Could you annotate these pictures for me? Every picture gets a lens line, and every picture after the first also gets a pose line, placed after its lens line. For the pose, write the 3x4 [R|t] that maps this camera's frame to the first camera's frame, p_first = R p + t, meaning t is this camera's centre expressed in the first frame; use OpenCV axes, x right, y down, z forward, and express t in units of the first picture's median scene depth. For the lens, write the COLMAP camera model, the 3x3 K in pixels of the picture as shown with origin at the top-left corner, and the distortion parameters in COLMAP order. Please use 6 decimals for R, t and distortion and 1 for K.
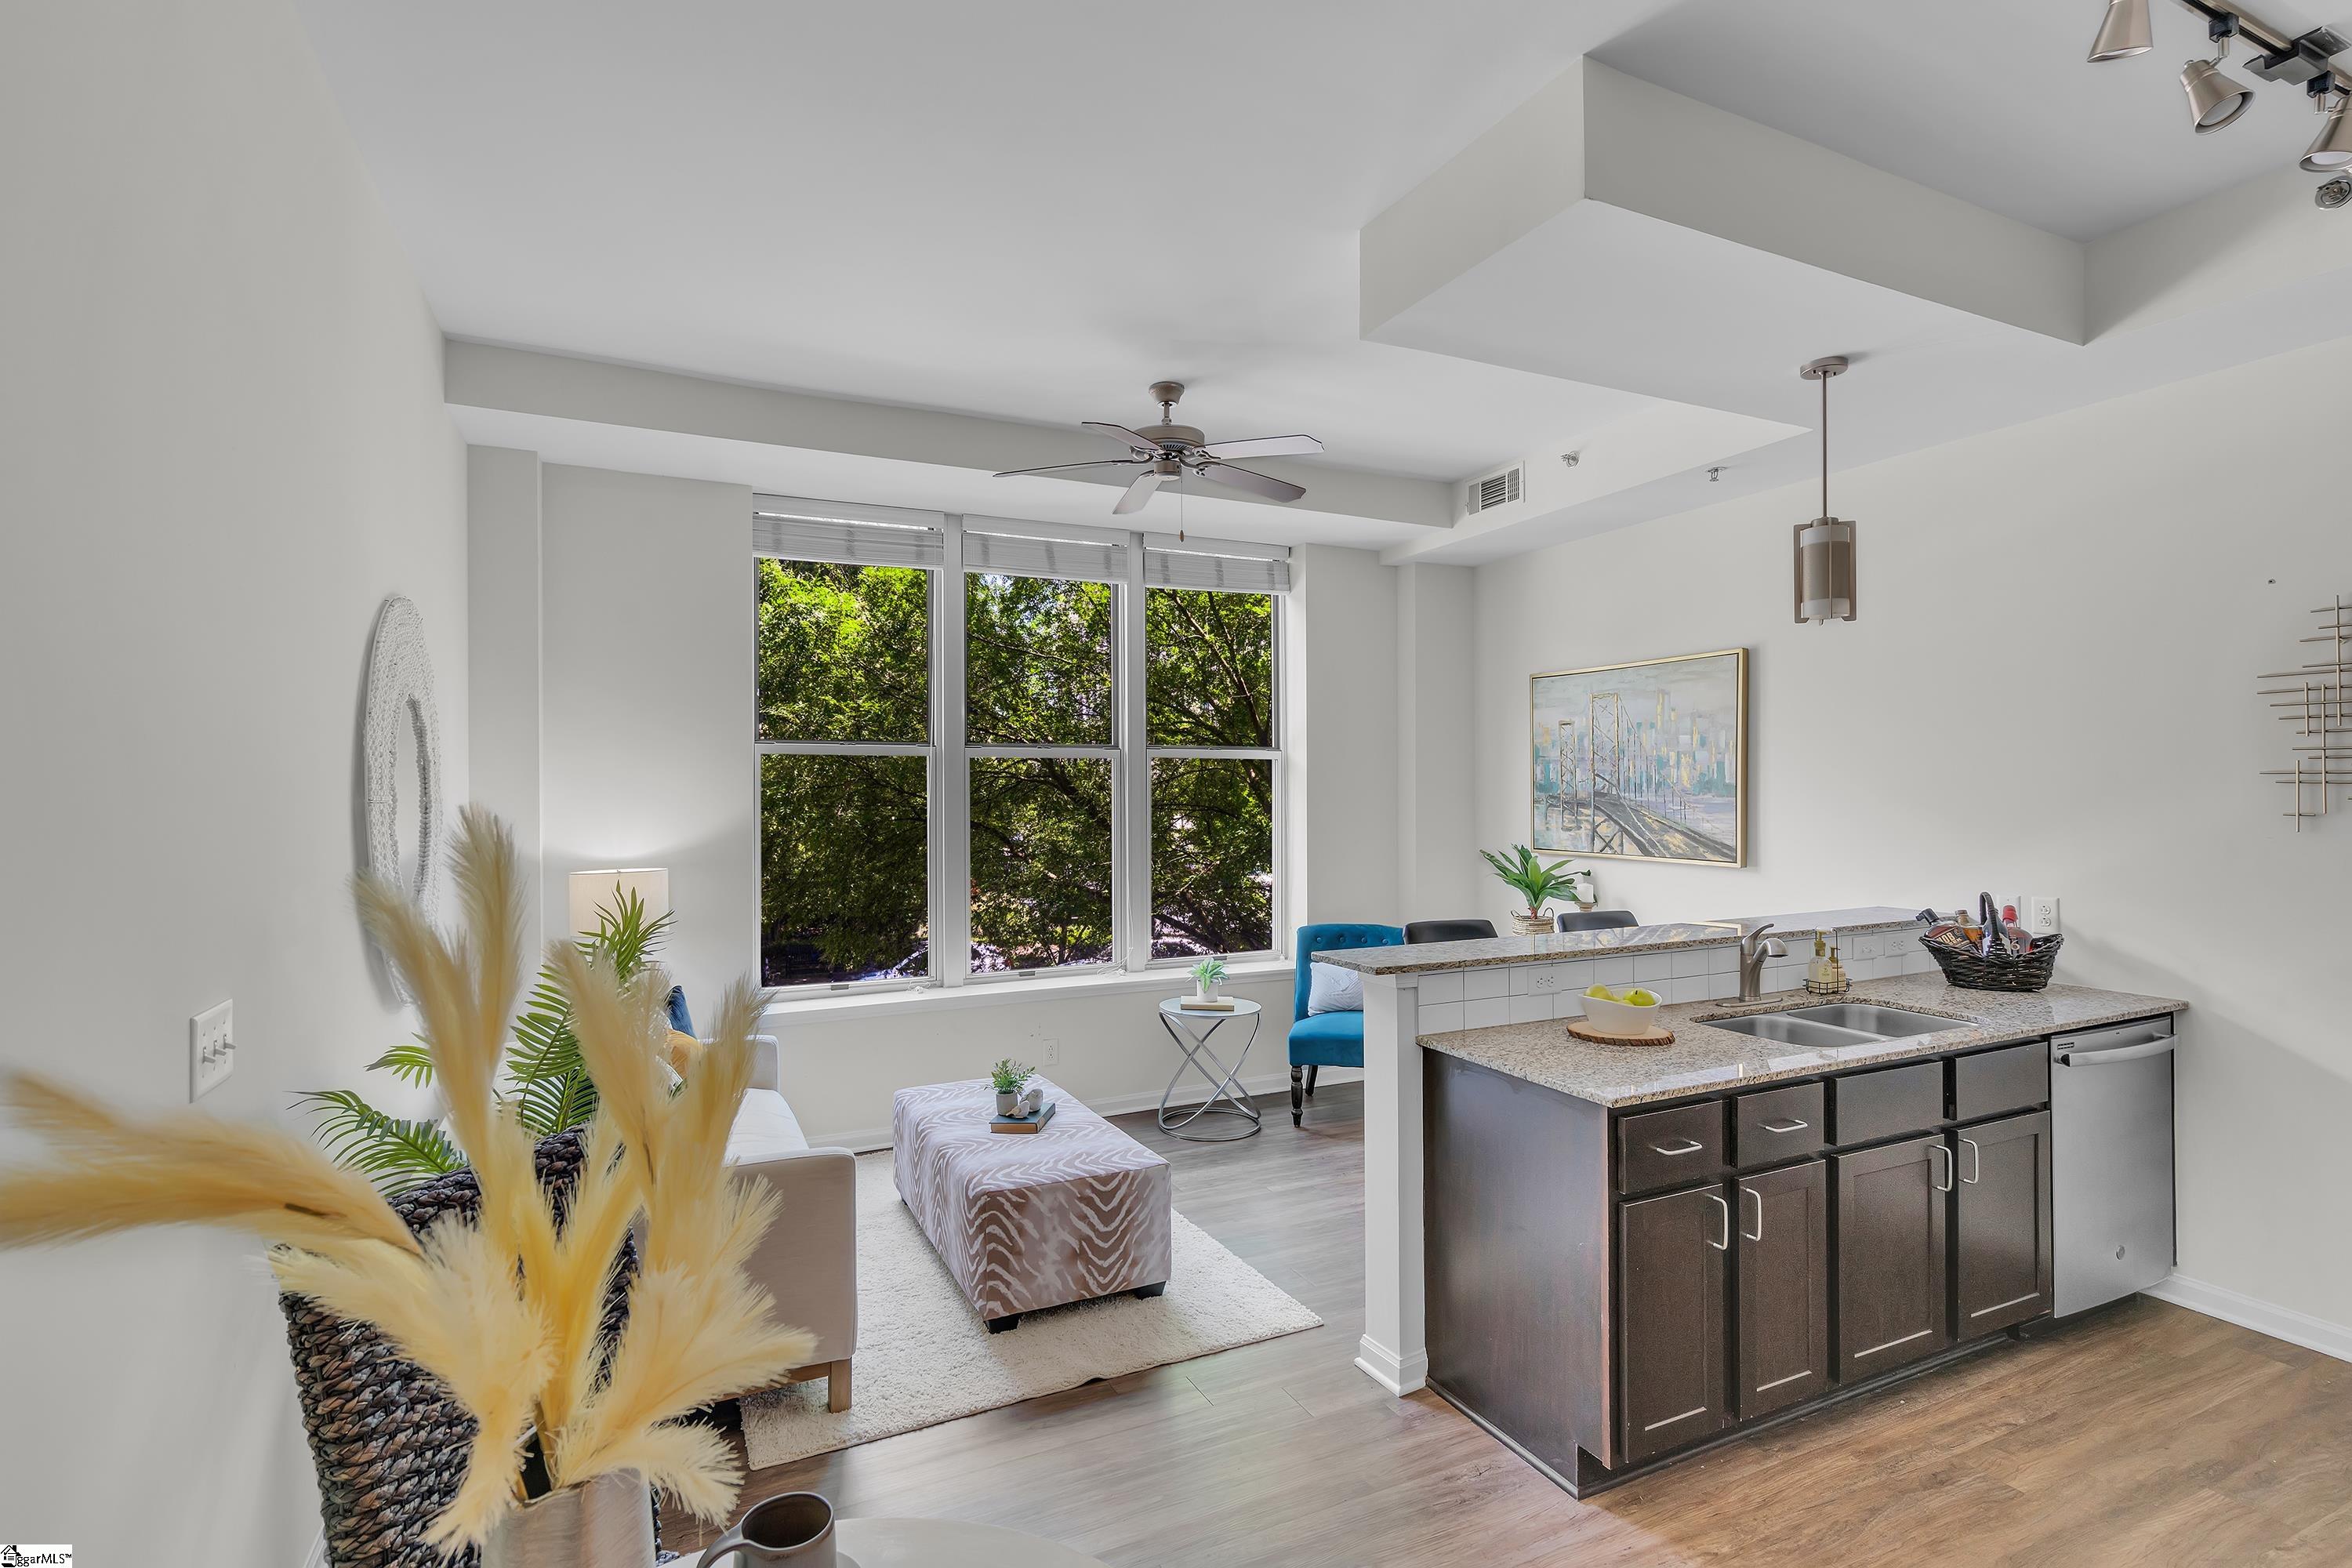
lens RADIAL K [[1108.3, 0, 1176.0], [0, 1108.3, 784.0], [0, 0, 1]] dist [-0.000264, -0.000023]
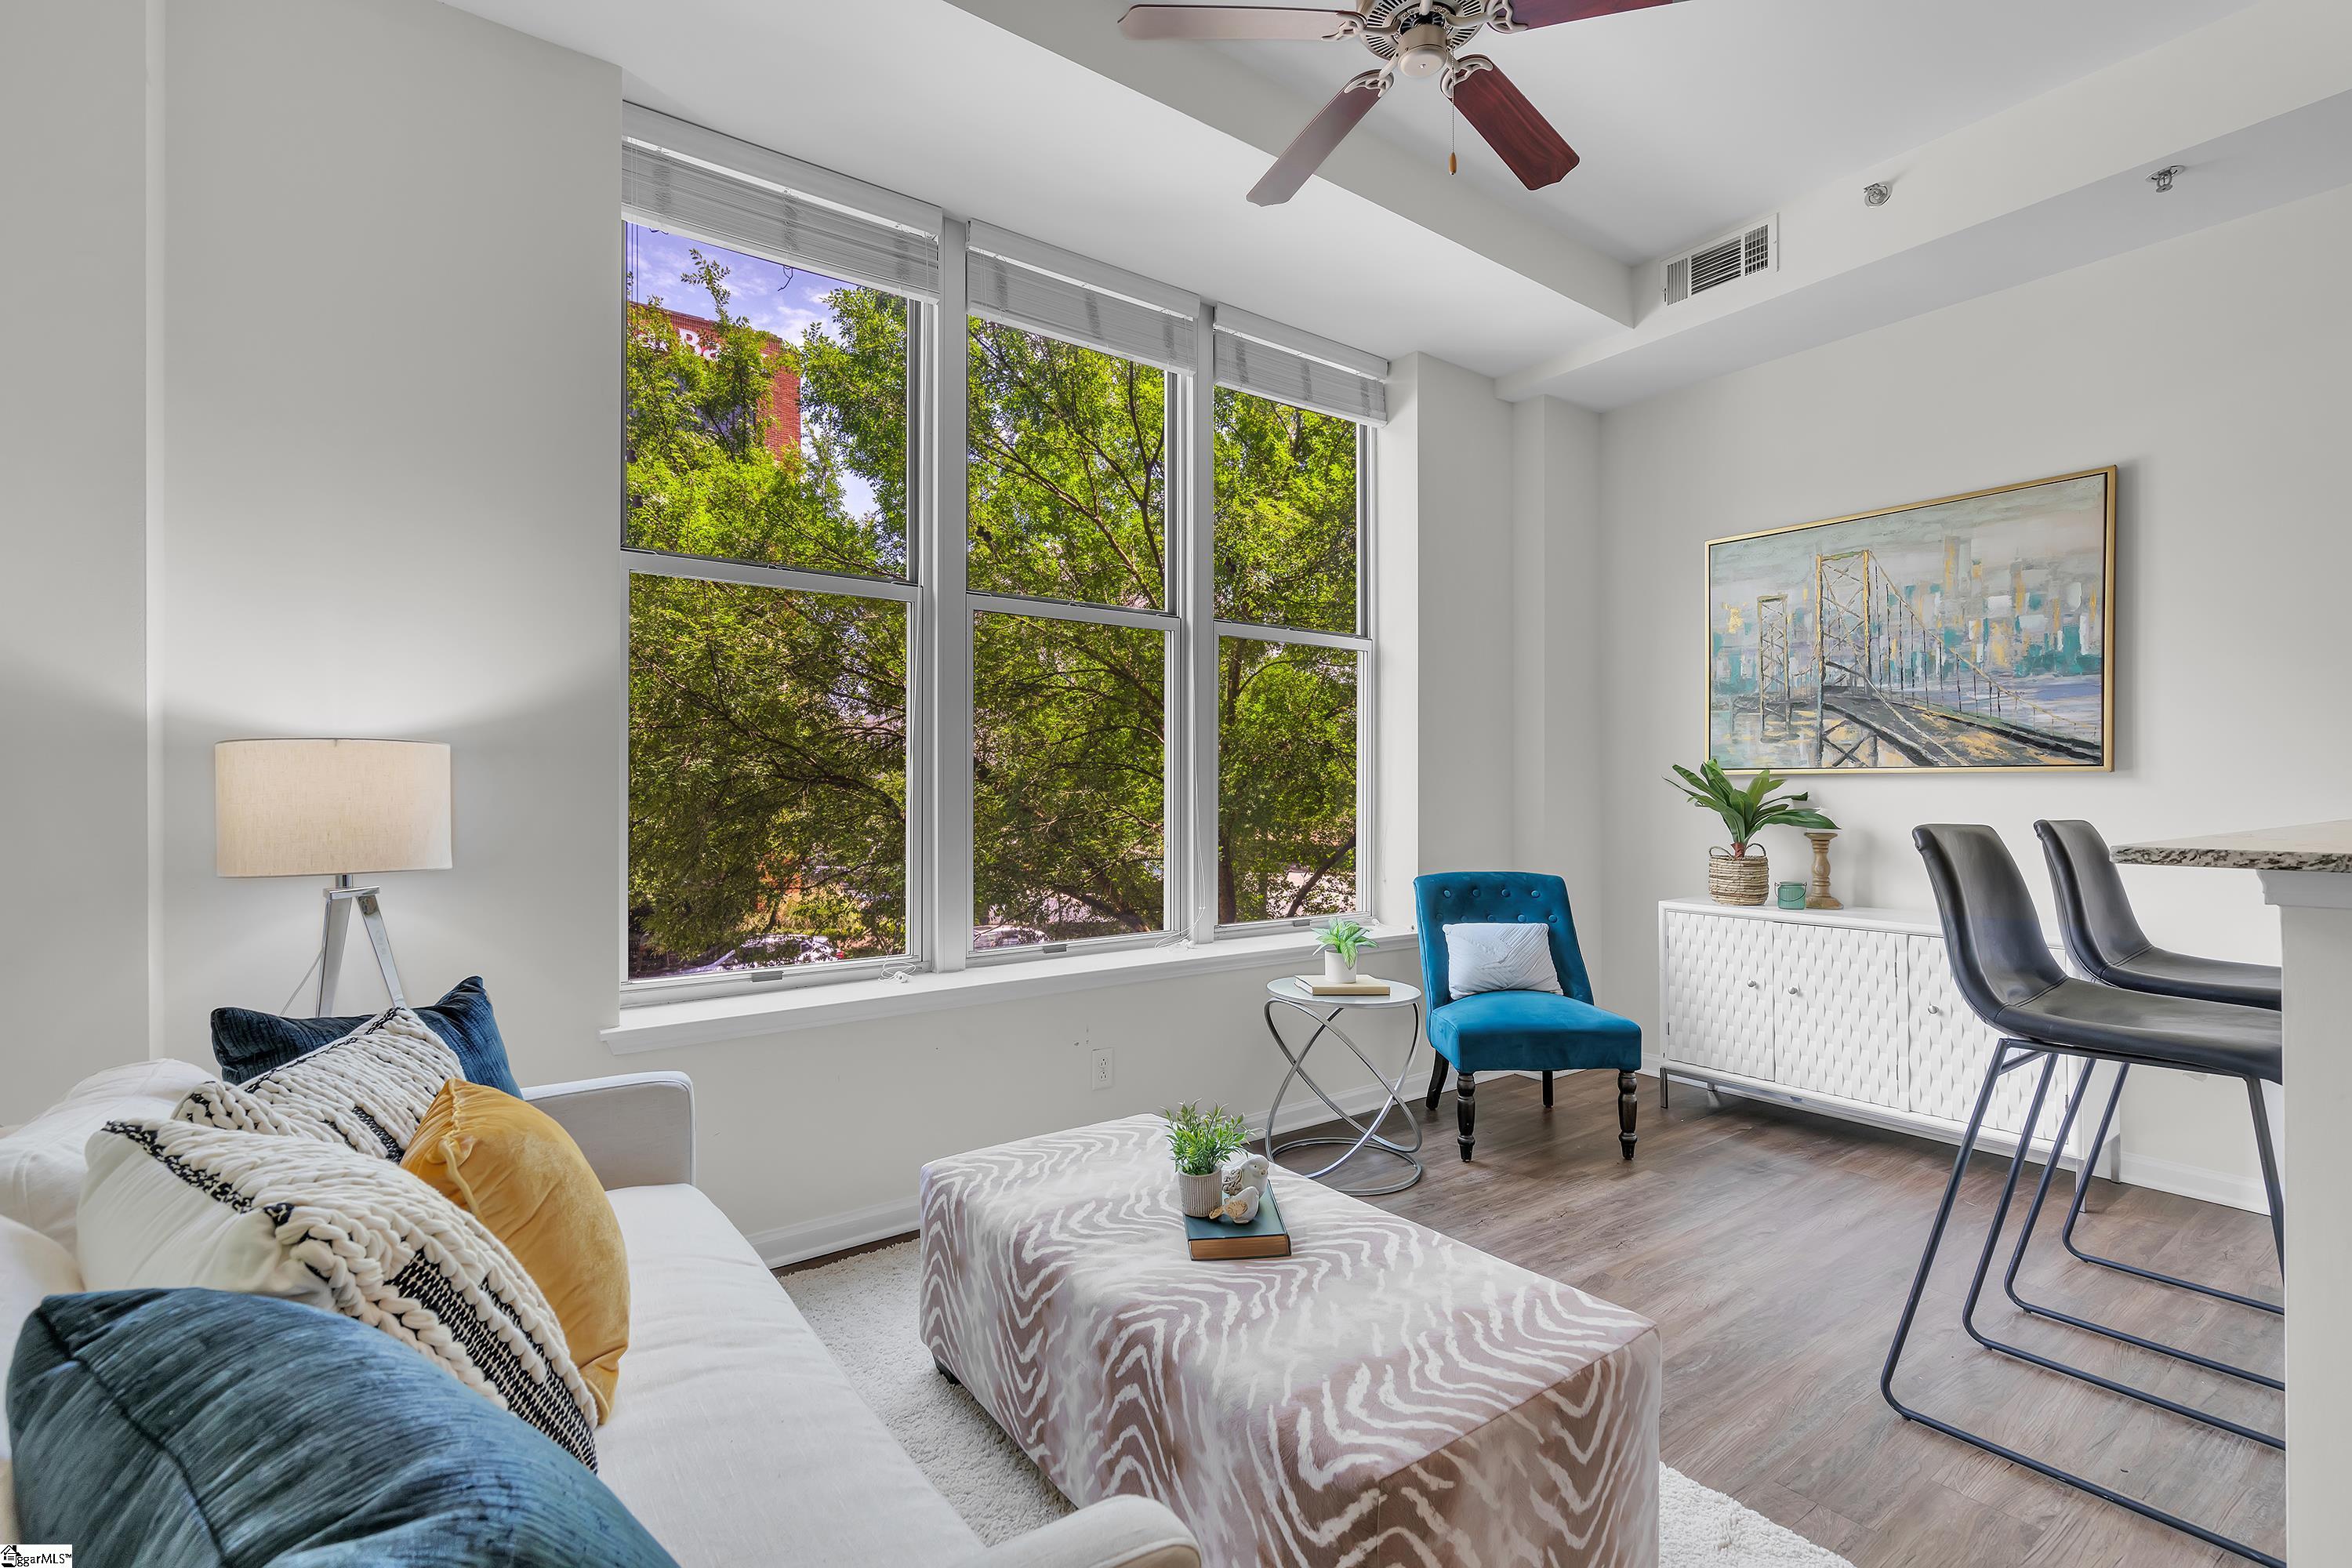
lens RADIAL K [[1047.3, 0, 1176.0], [0, 1047.3, 784.0], [0, 0, 1]] dist [-0.002356, -0.000064]
pose [[0.983079, 0.005182, 0.183108, -0.187042], [-0.005469, 0.999984, 0.001066, 0.077207], [-0.183100, -0.002049, 0.983092, 0.399801]]
